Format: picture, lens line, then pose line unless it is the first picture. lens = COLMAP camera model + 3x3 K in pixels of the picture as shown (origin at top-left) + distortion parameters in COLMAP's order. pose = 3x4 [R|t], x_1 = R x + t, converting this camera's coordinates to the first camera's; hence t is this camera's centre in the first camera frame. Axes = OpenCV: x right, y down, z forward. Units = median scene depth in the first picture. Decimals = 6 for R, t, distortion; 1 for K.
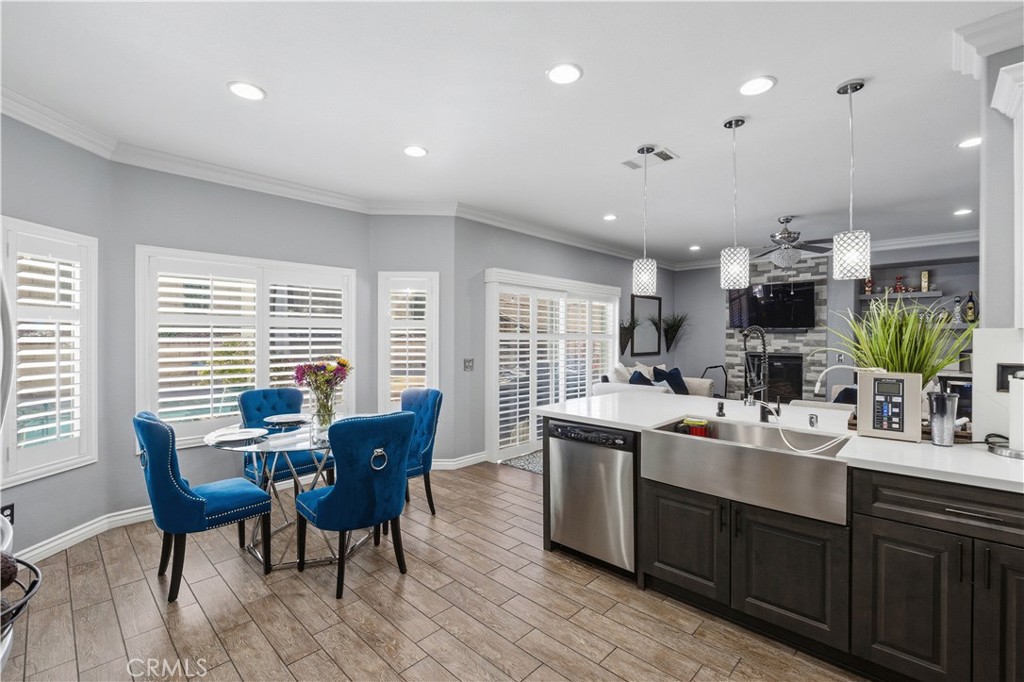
lens RADIAL K [[458.1, 0, 509.2], [0, 458.1, 341.5], [0, 0, 1]] dist [-0.004029, -0.000347]
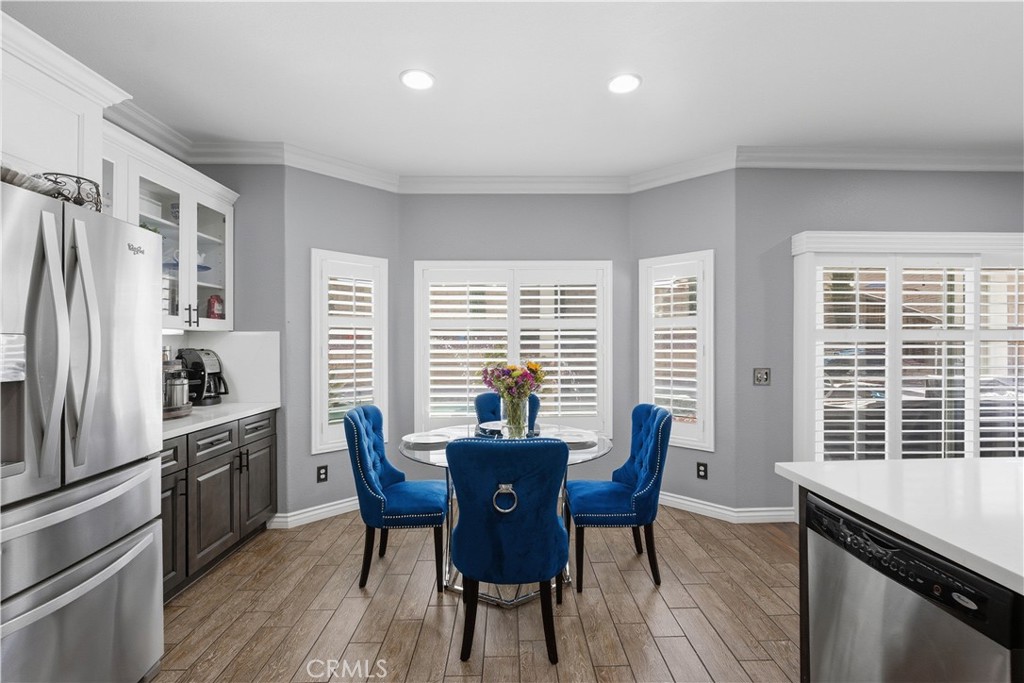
lens RADIAL K [[458.1, 0, 511.7], [0, 458.1, 341.4], [0, 0, 1]] dist [-0.004029, -0.000347]
pose [[0.710782, -0.003491, -0.703403, 0.145213], [-0.001121, 0.999981, -0.006096, 0.001453], [0.703411, 0.005122, 0.710765, 0.268069]]
